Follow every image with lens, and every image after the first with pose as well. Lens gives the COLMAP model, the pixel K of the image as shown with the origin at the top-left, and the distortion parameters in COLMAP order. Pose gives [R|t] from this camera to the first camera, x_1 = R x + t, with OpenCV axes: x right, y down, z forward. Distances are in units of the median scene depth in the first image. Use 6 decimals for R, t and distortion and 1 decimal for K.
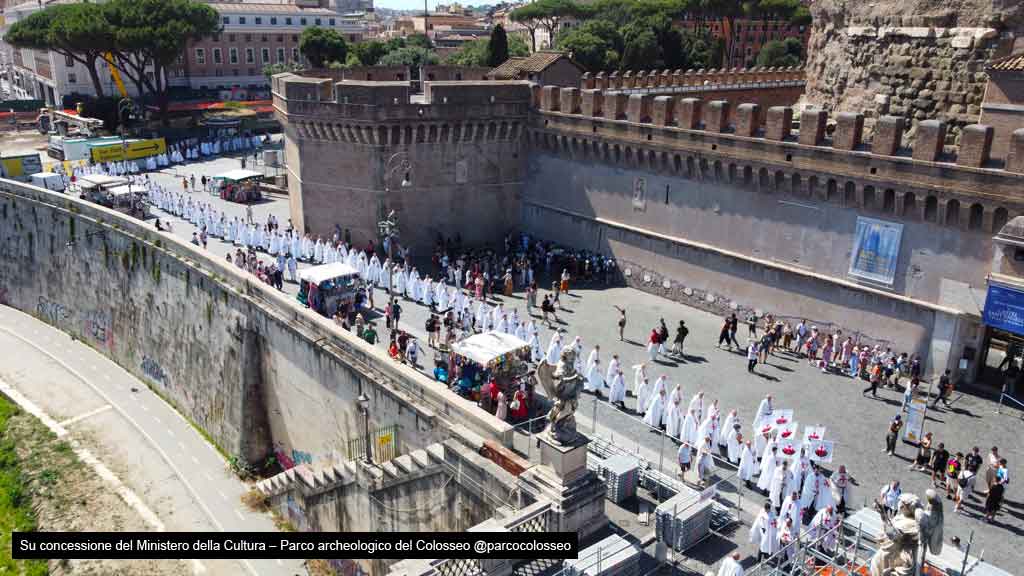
lens RADIAL K [[787.1, 0, 511.3], [0, 787.1, 287.6], [0, 0, 1]] dist [-0.004263, -0.002908]
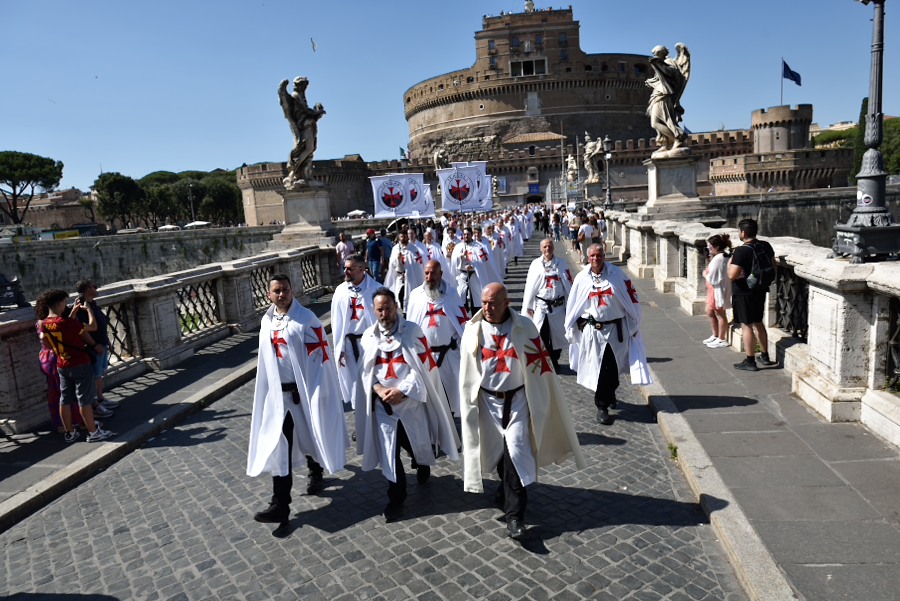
lens RADIAL K [[614.2, 0, 450.5], [0, 614.2, 301.1], [0, 0, 1]] dist [-0.010783, 0.000035]
pose [[0.752505, -0.163561, 0.637952, -1.293734], [0.275546, 0.958003, -0.079406, 0.501273], [-0.598172, 0.235539, 0.765971, -0.772436]]
